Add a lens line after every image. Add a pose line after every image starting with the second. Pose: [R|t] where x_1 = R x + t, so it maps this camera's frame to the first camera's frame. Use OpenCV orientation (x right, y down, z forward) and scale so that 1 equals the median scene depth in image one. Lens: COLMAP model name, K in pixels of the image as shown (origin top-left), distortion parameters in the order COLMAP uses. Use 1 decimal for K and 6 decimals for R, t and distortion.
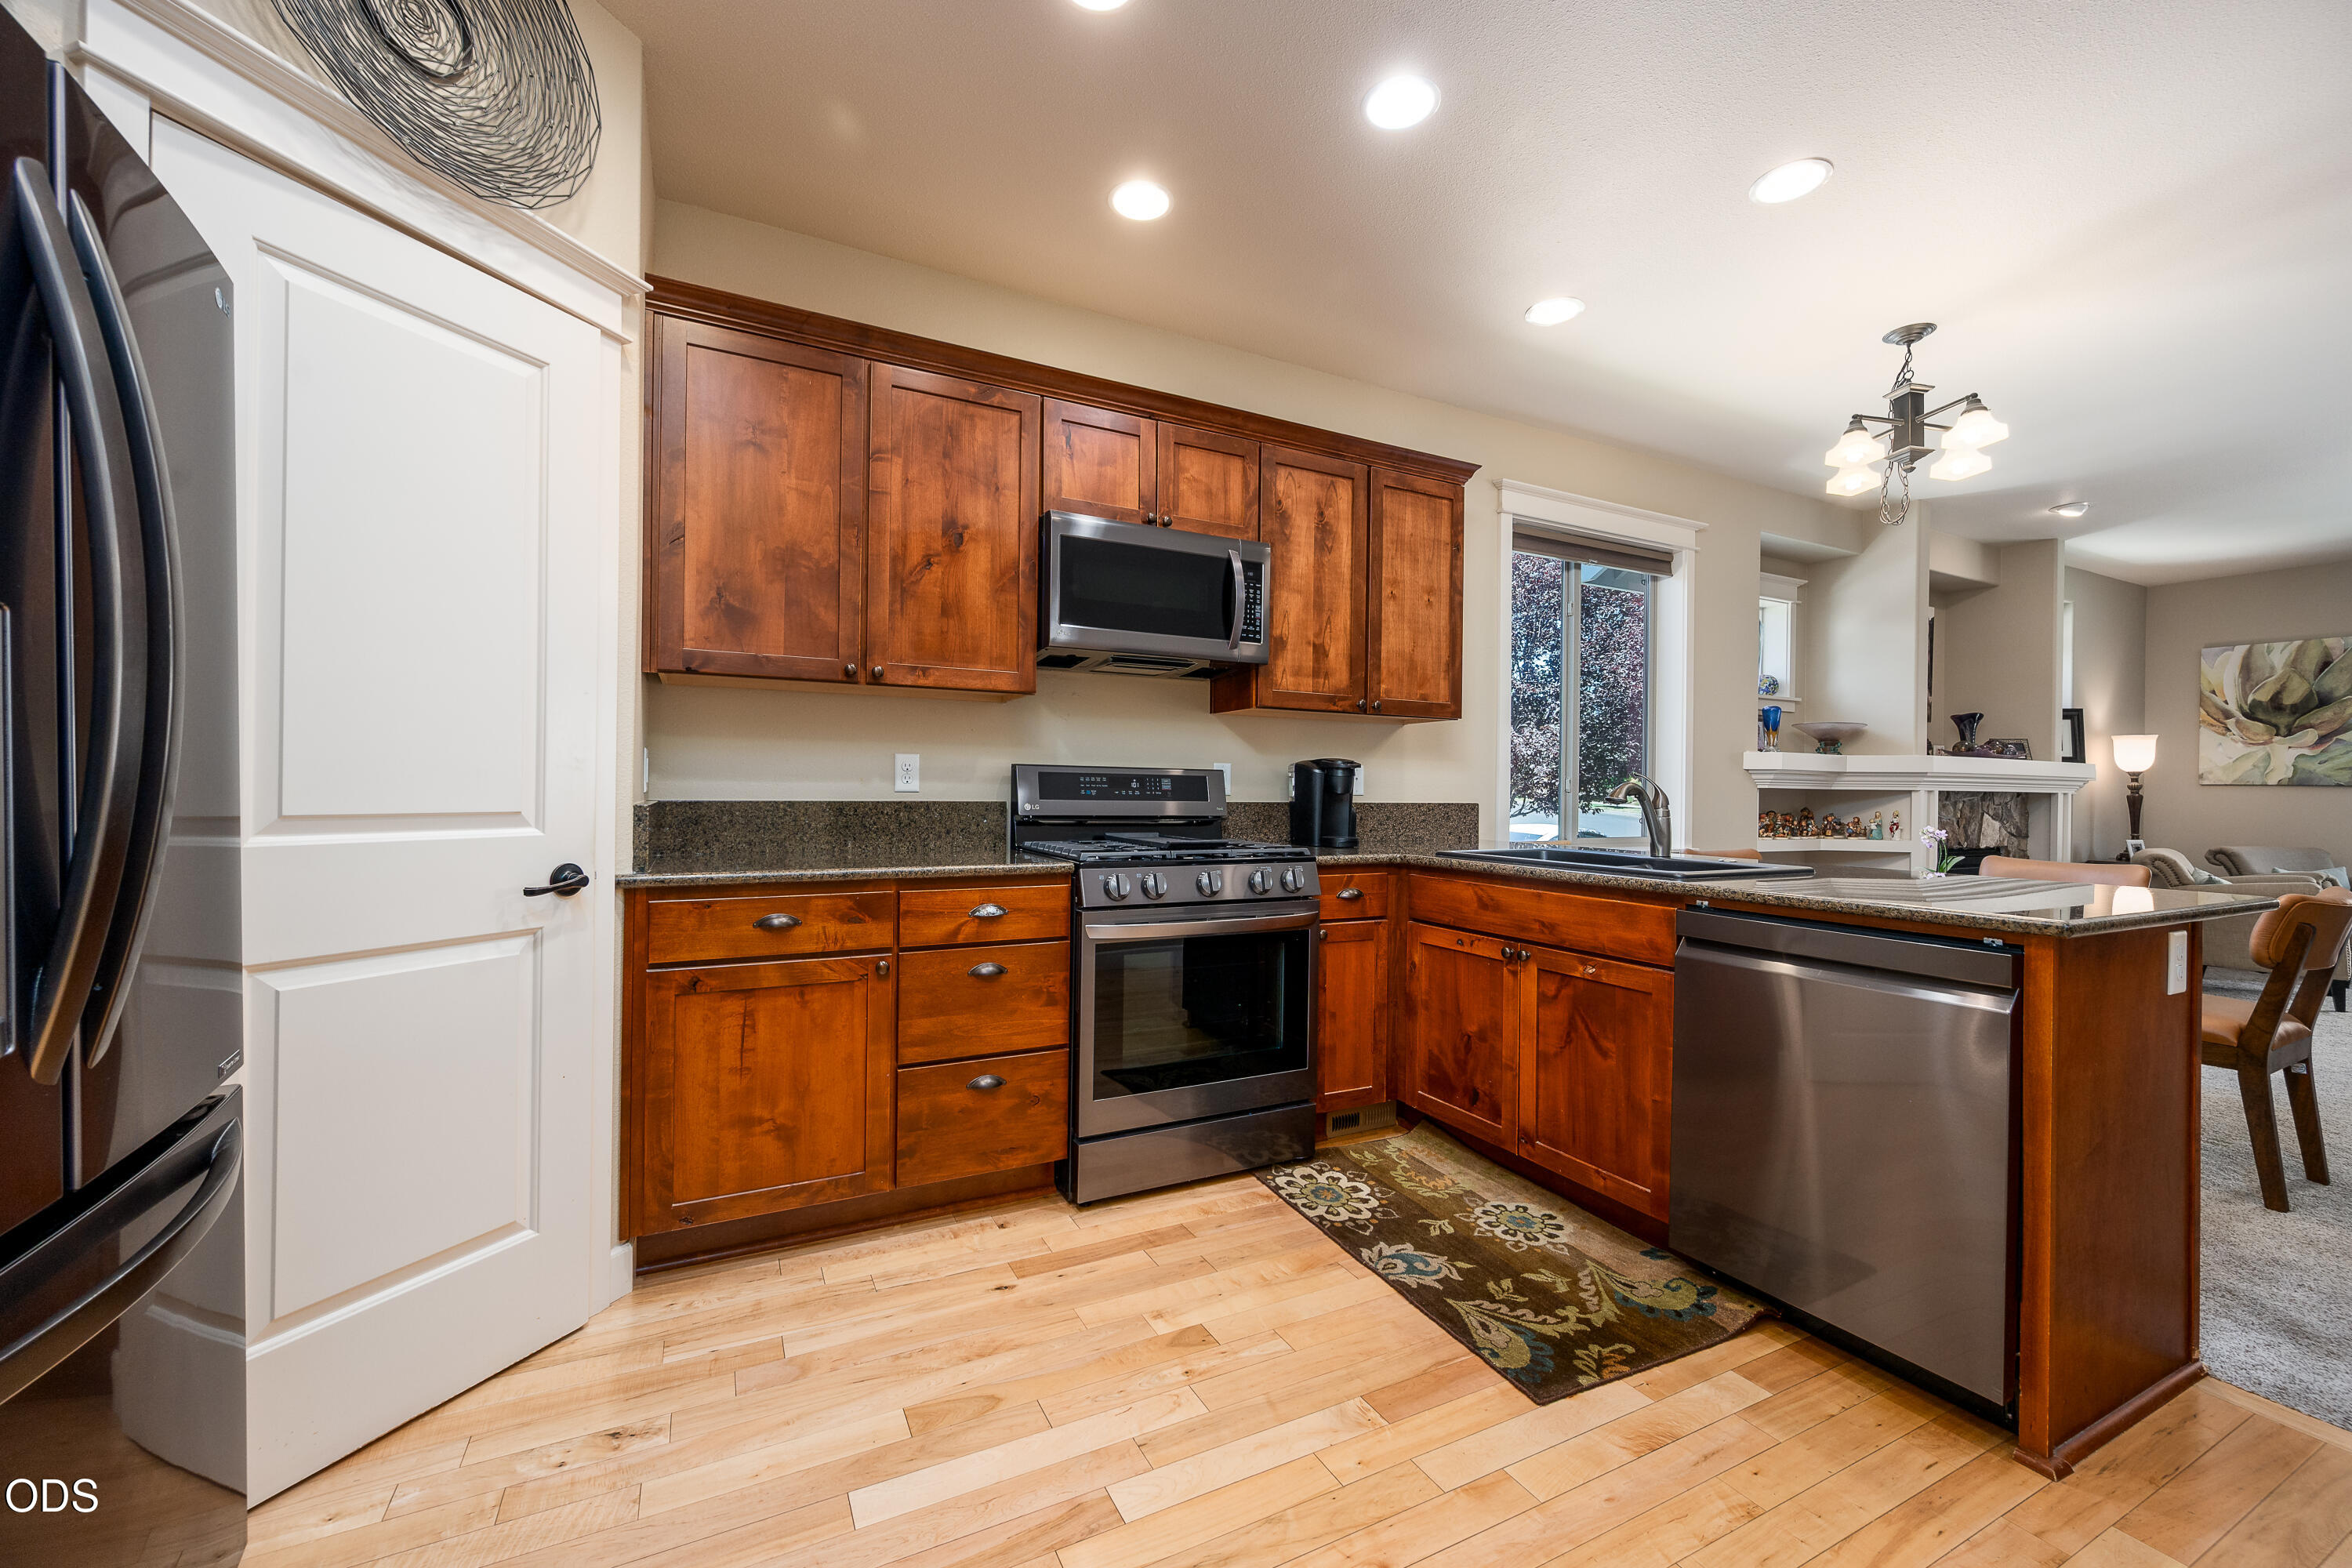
lens RADIAL K [[916.1, 0, 1169.8], [0, 916.1, 787.9], [0, 0, 1]] dist [-0.004473, 0.000981]
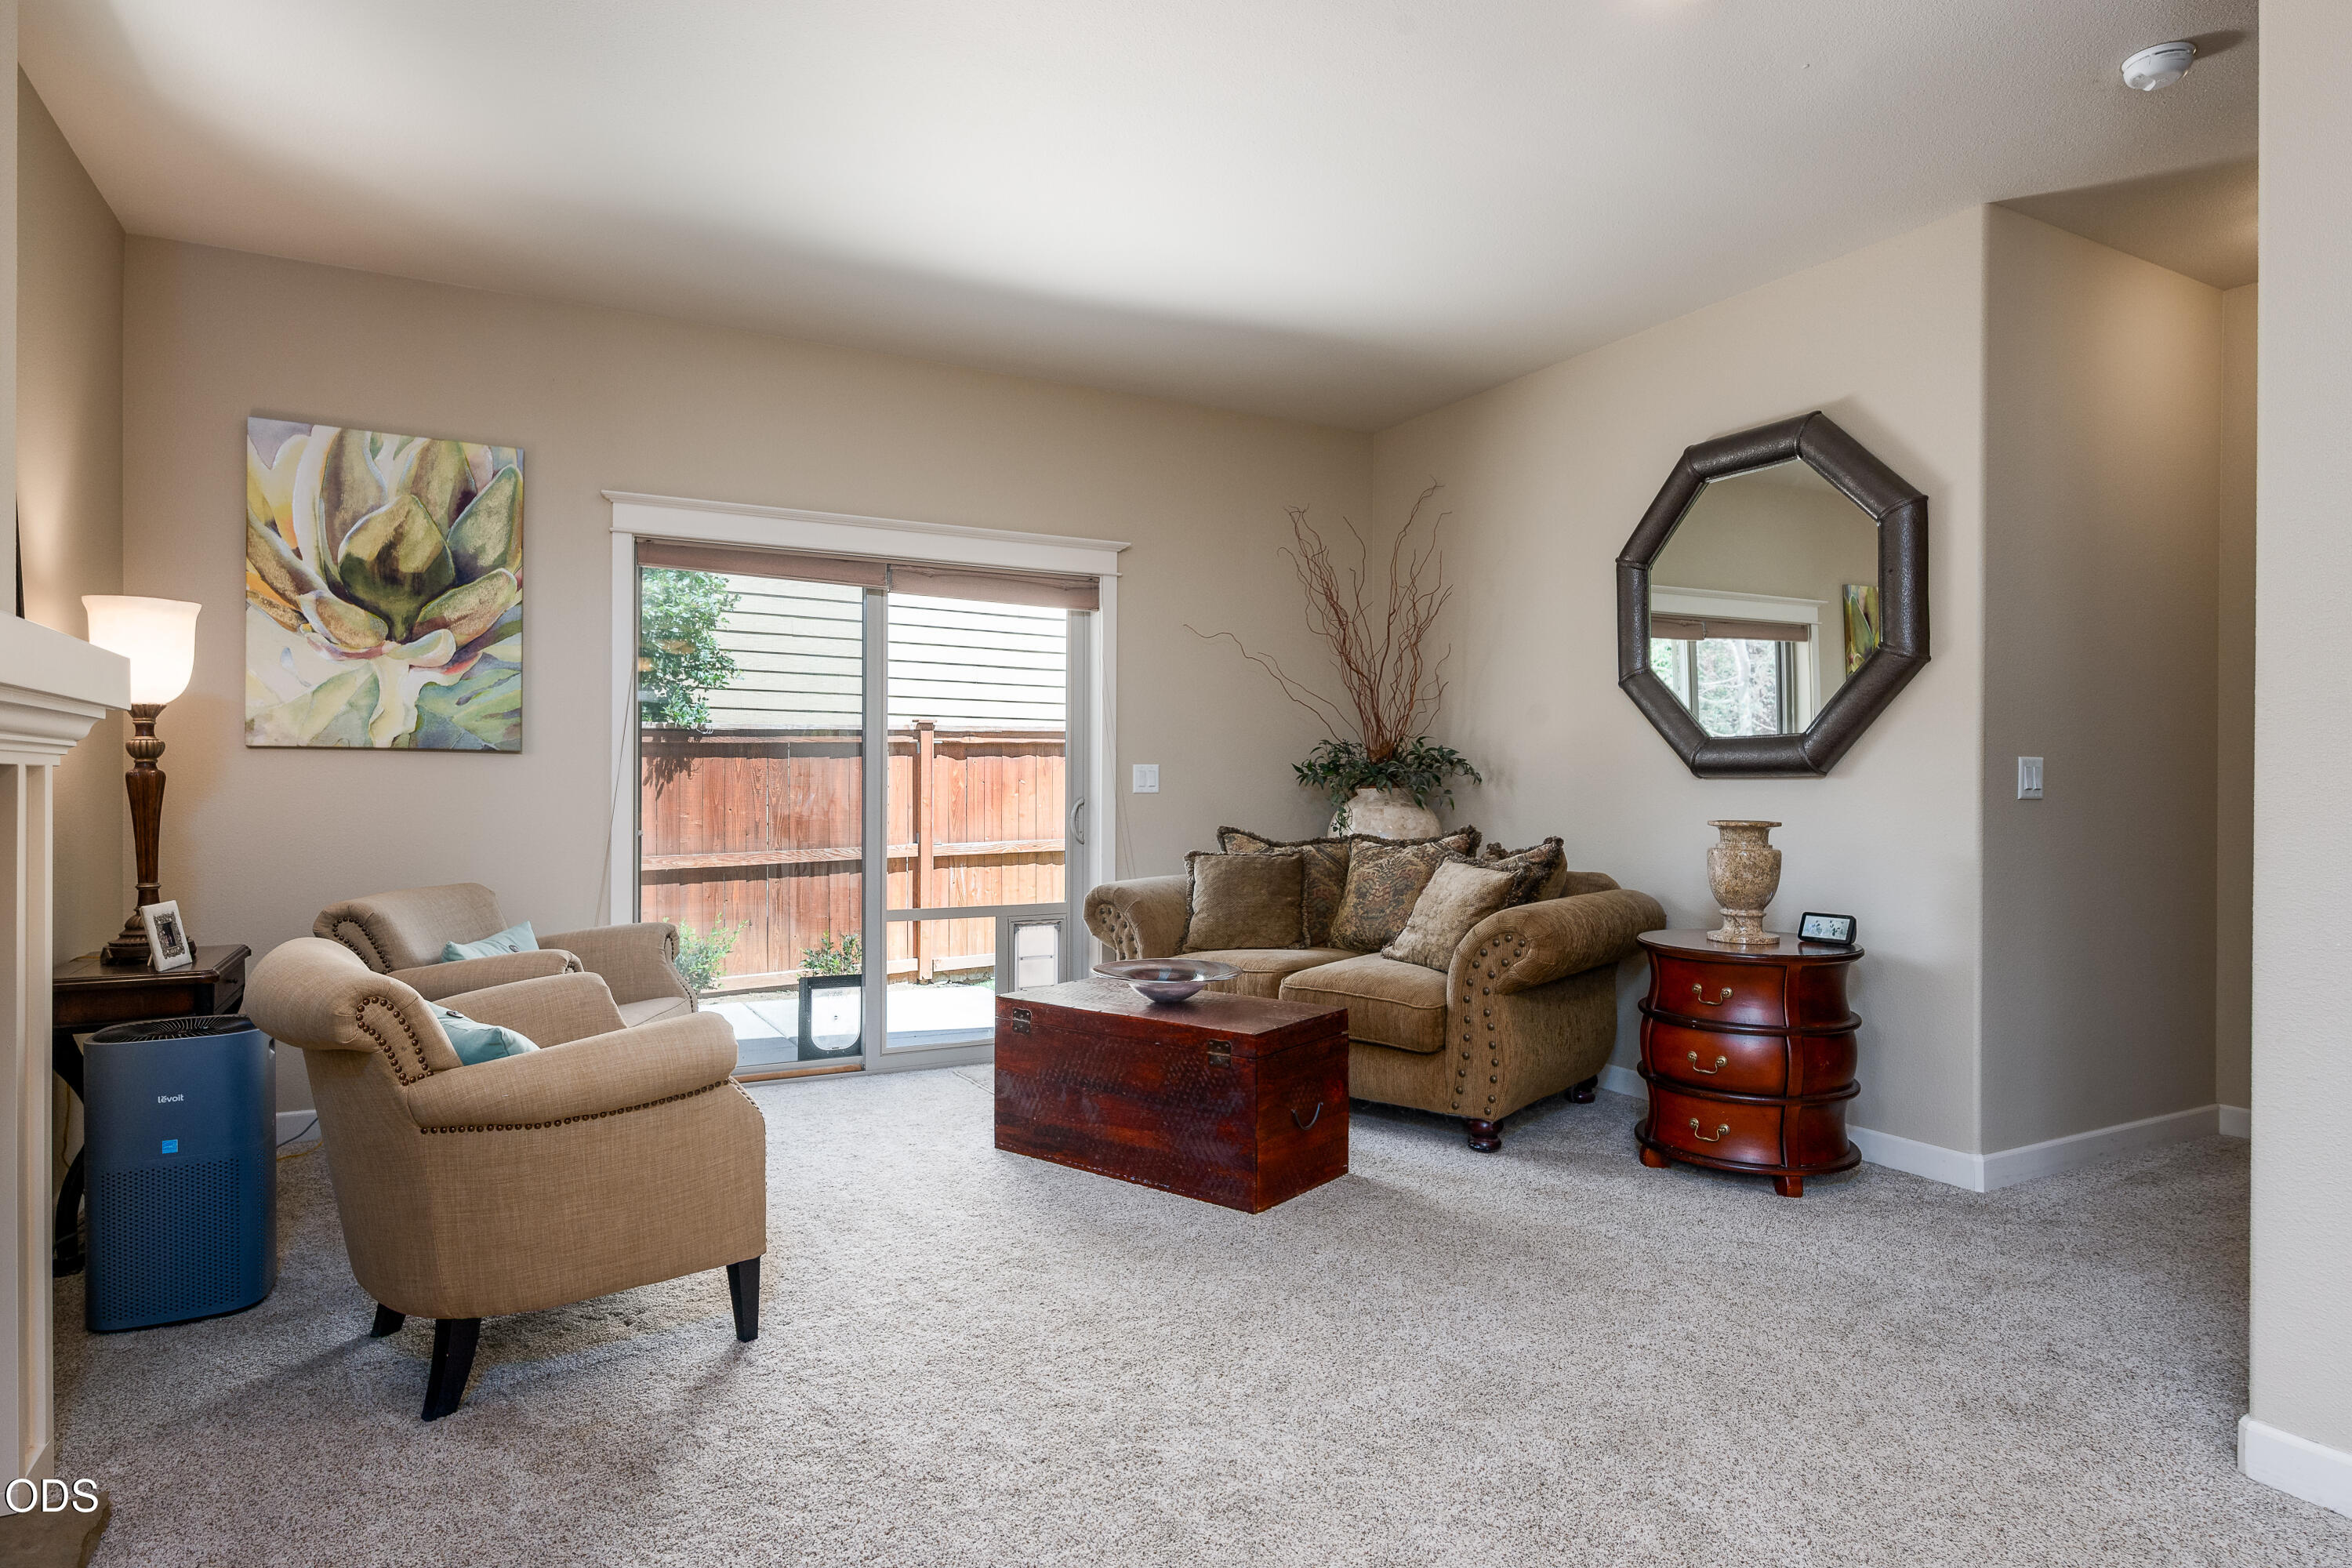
lens RADIAL K [[1322.0, 0, 1169.6], [0, 1322.0, 768.1], [0, 0, 1]] dist [-0.000625, -0.001987]
pose [[-0.029411, -0.003852, 0.999560, 1.072385], [-0.002711, 0.999989, 0.003774, 0.005935], [-0.999564, -0.002599, -0.029421, 1.236902]]
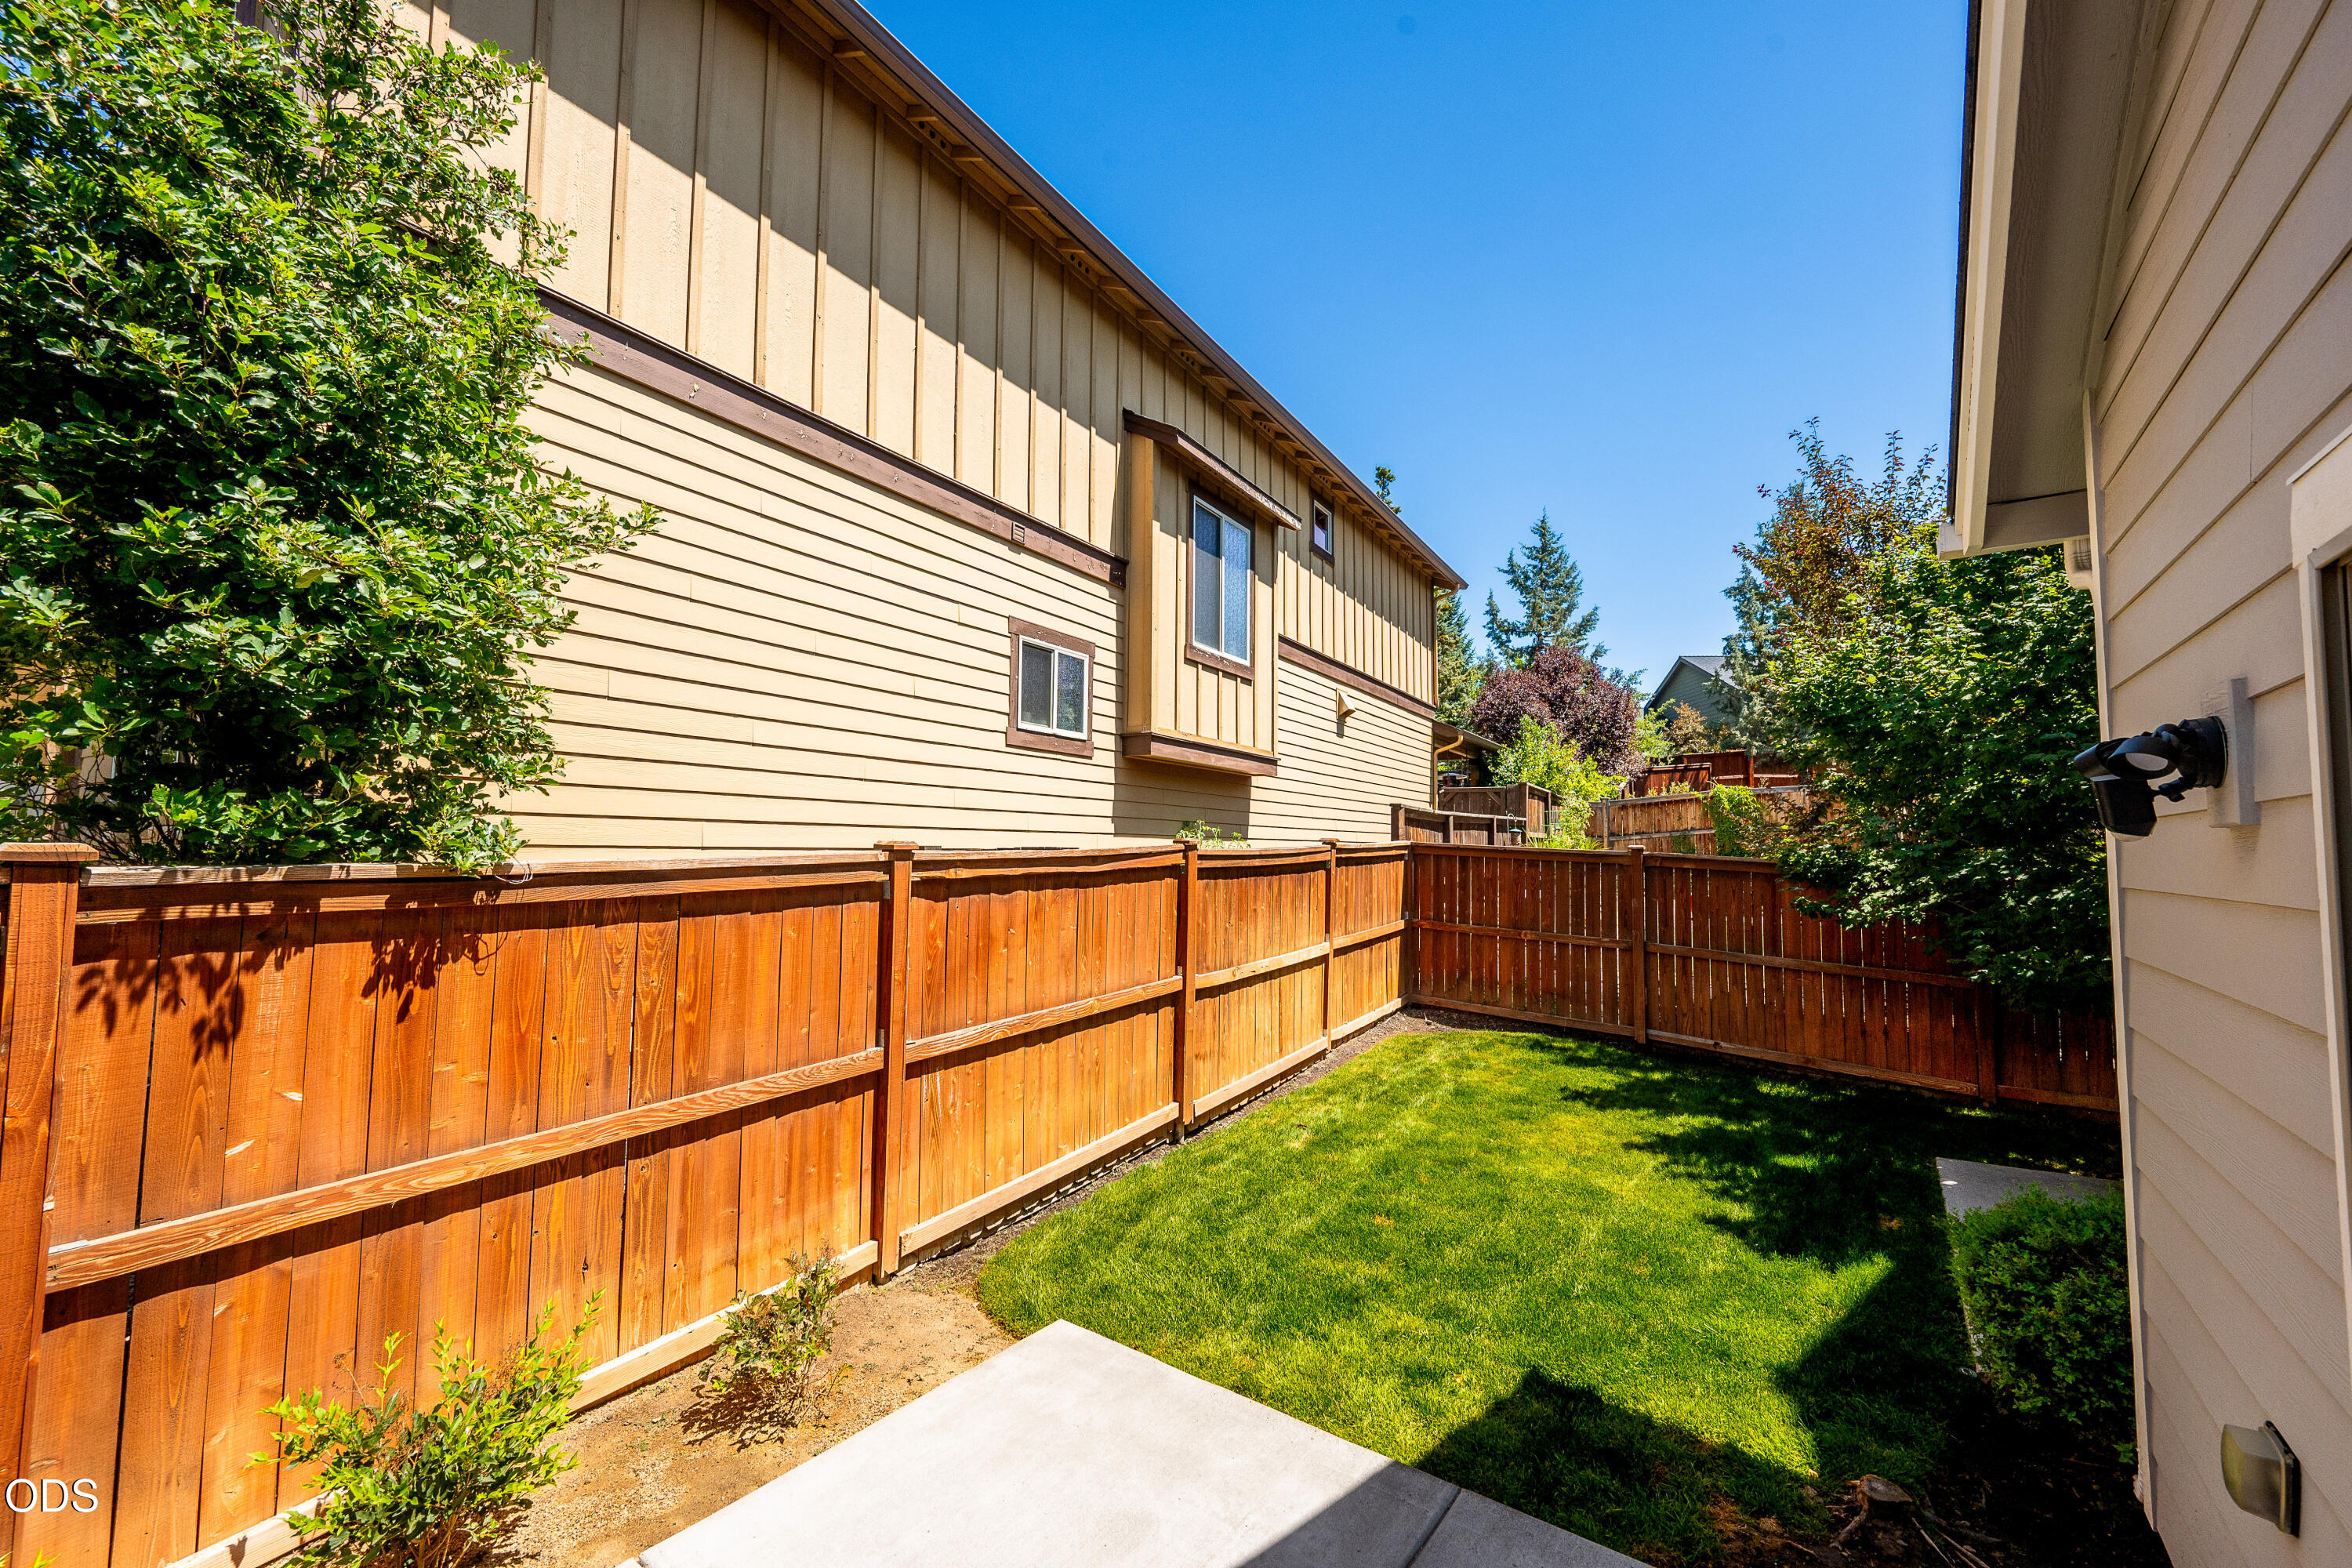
lens RADIAL K [[916.1, 0, 1161.9], [0, 916.1, 784.9], [0, 0, 1]] dist [-0.004473, 0.000981]
pose [[-0.440457, 0.035963, 0.897053, 2.668390], [-0.024341, 0.998352, -0.051975, -0.108216], [-0.897444, -0.044728, -0.438855, 1.903124]]
